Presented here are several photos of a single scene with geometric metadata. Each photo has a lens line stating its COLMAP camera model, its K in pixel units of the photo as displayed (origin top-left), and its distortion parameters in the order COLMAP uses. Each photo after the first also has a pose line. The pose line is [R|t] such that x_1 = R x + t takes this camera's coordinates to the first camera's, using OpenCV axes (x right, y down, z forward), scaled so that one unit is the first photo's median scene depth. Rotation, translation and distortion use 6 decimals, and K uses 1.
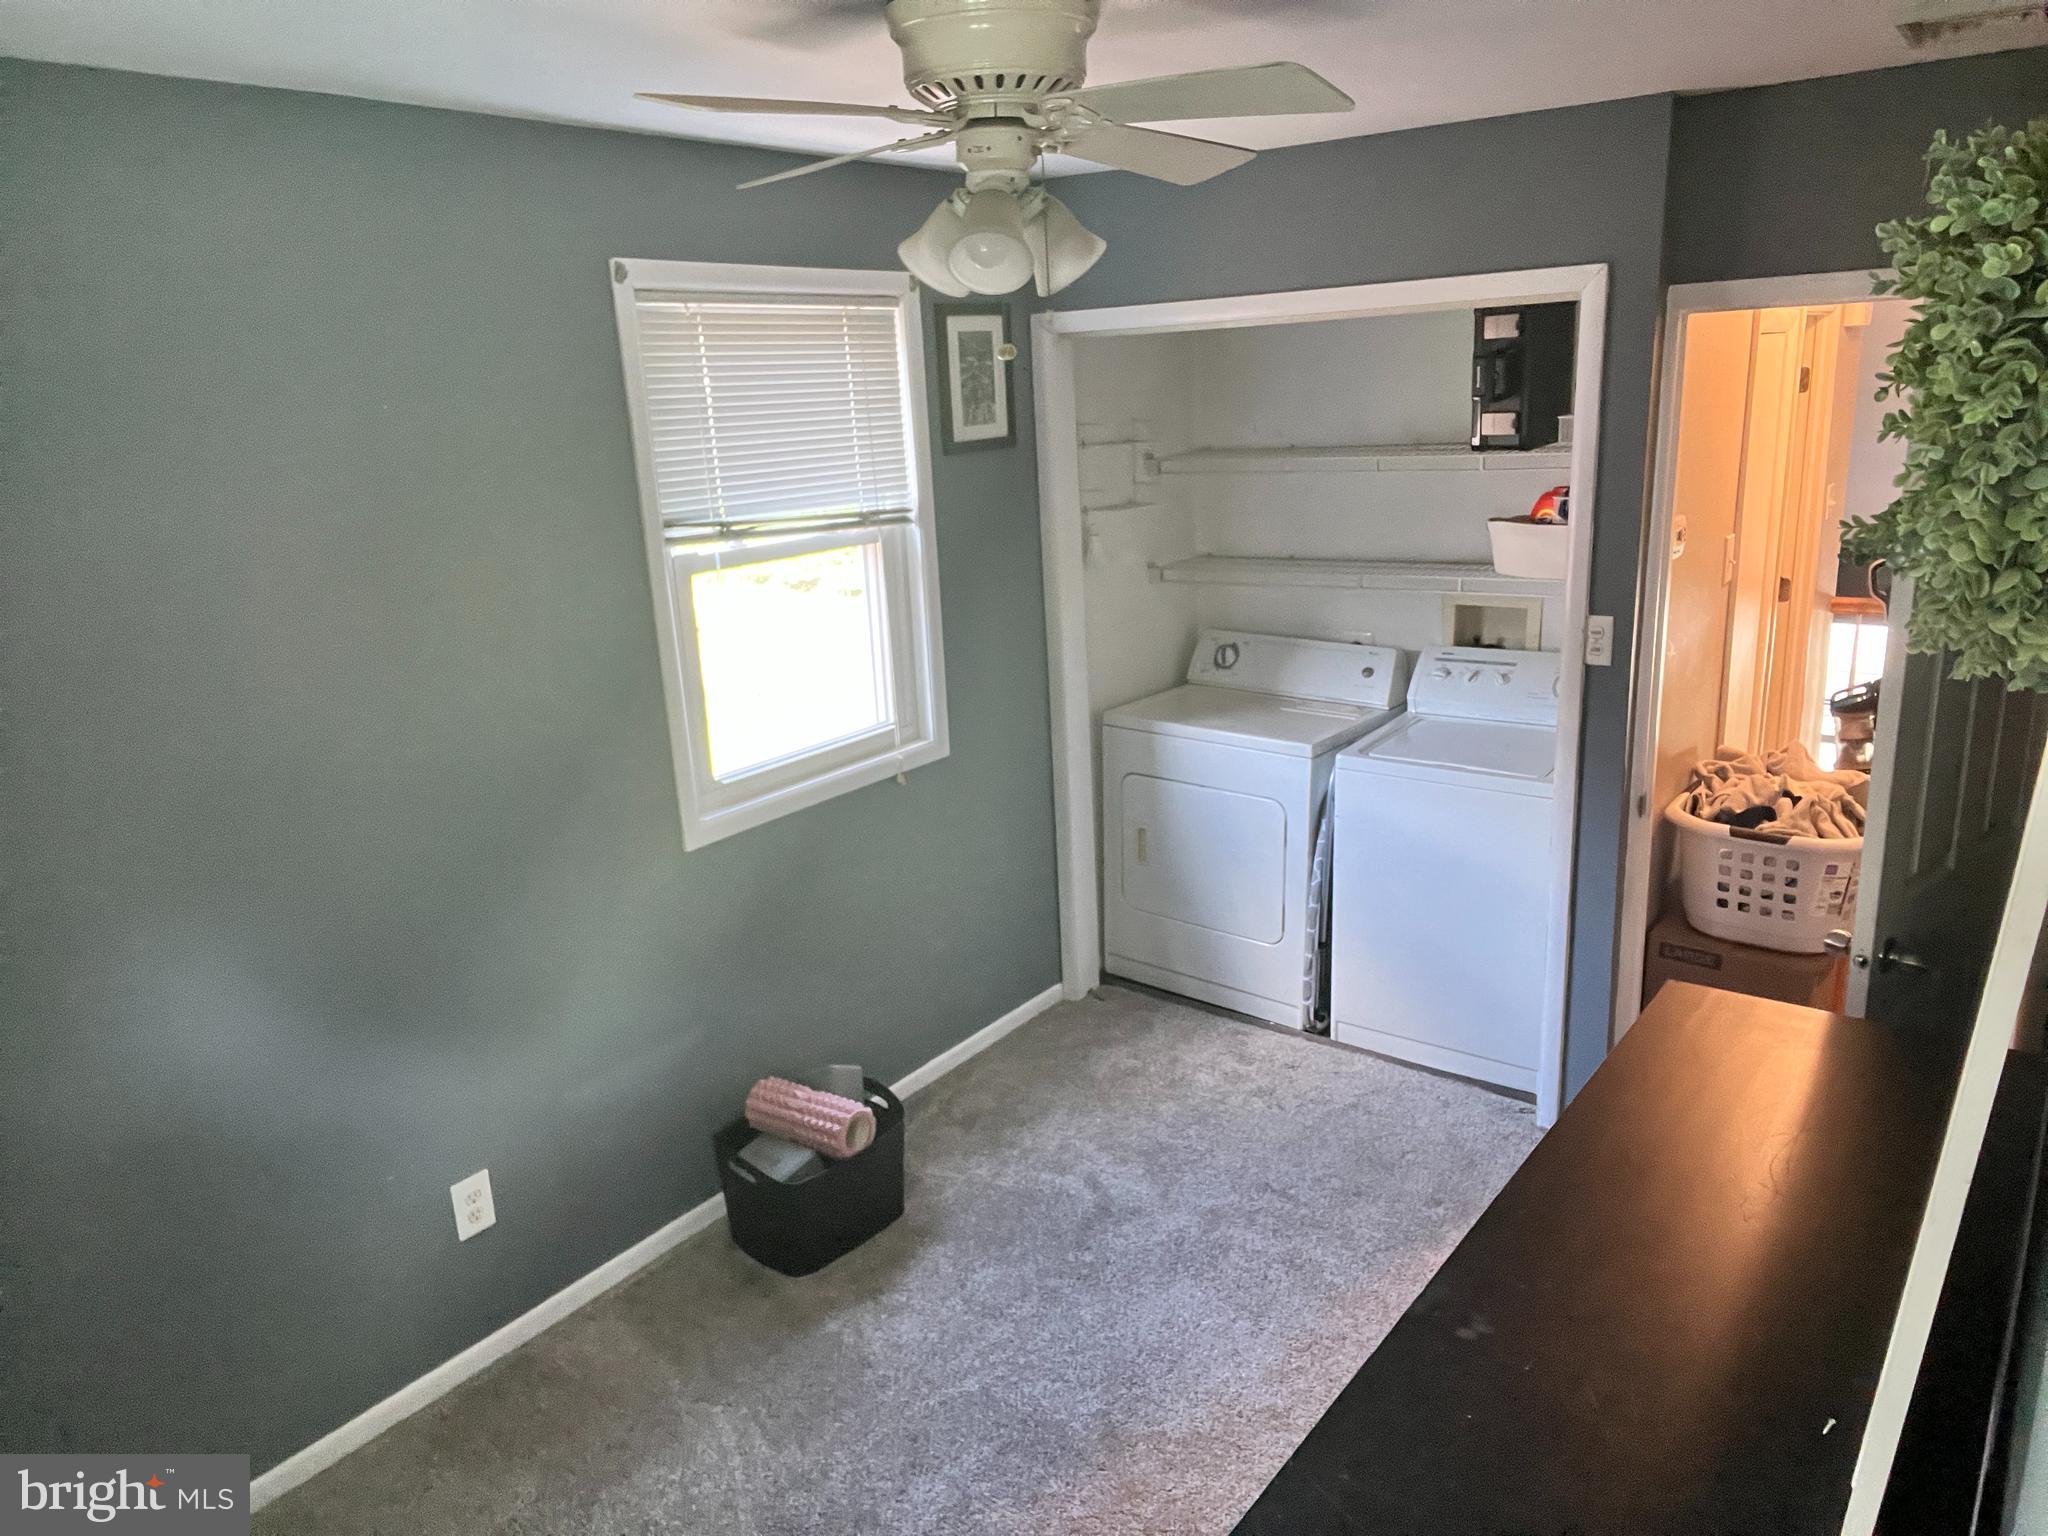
lens RADIAL K [[1373.4, 0, 1022.1], [0, 1373.4, 765.0], [0, 0, 1]] dist [0.011248, 0.000956]
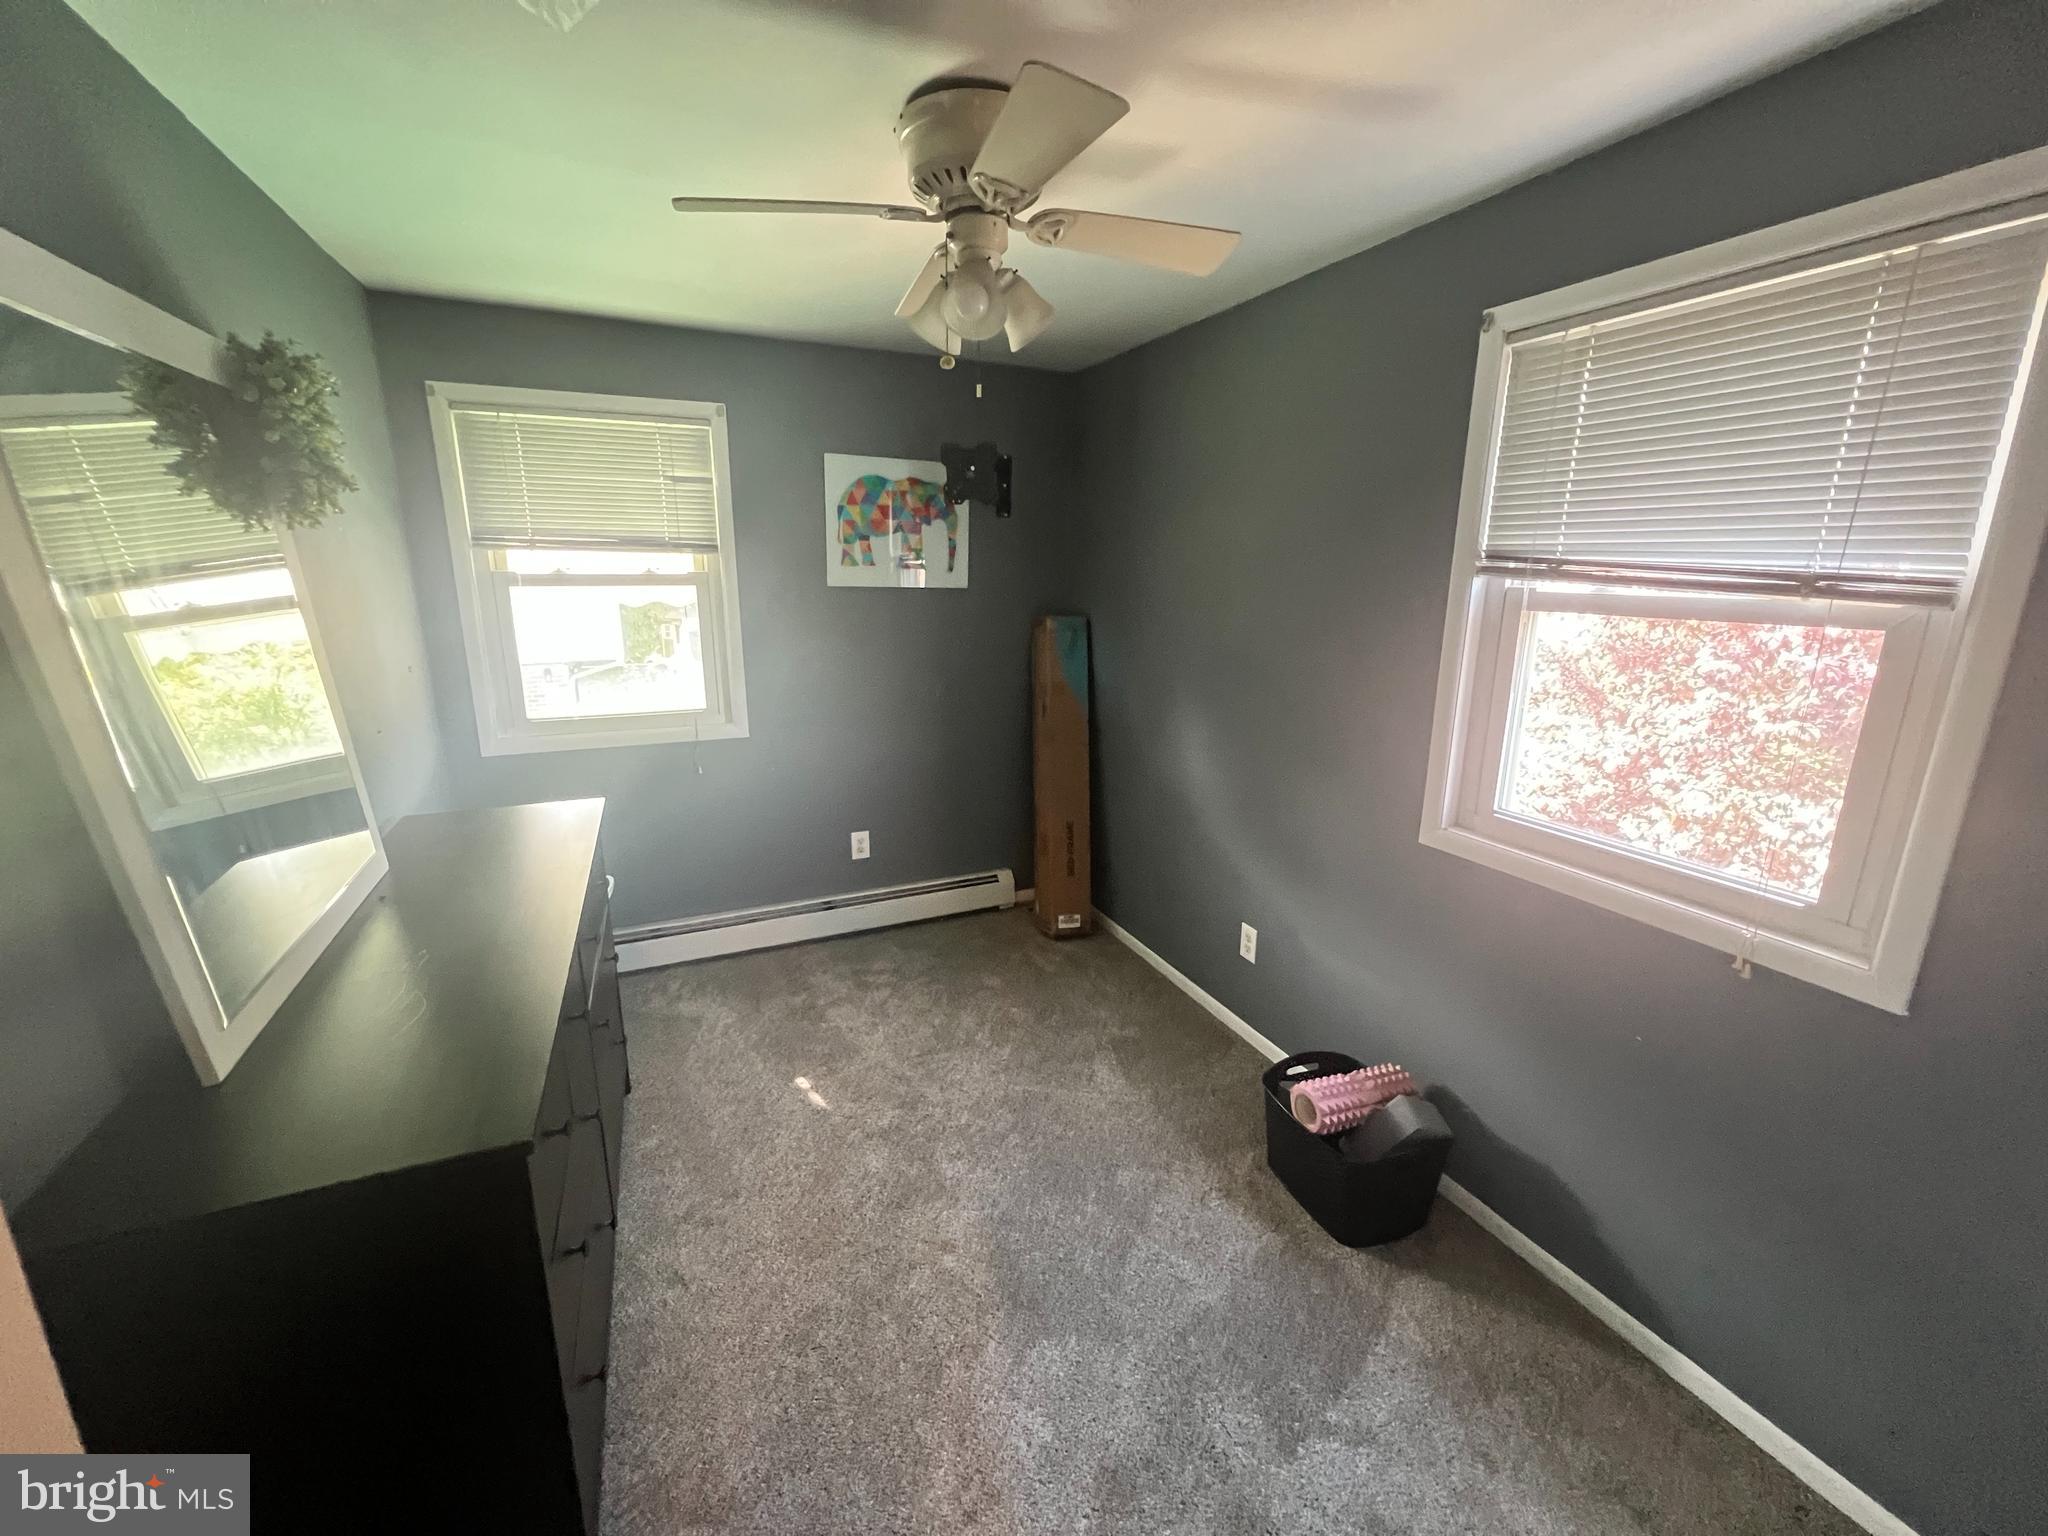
lens RADIAL K [[821.6, 0, 1023.0], [0, 821.6, 764.9], [0, 0, 1]] dist [-0.003120, -0.000166]
pose [[-0.479450, 0.250153, -0.841160, 0.483690], [-0.220230, 0.893541, 0.391259, -0.192746], [0.849486, 0.372838, -0.373317, 0.956374]]
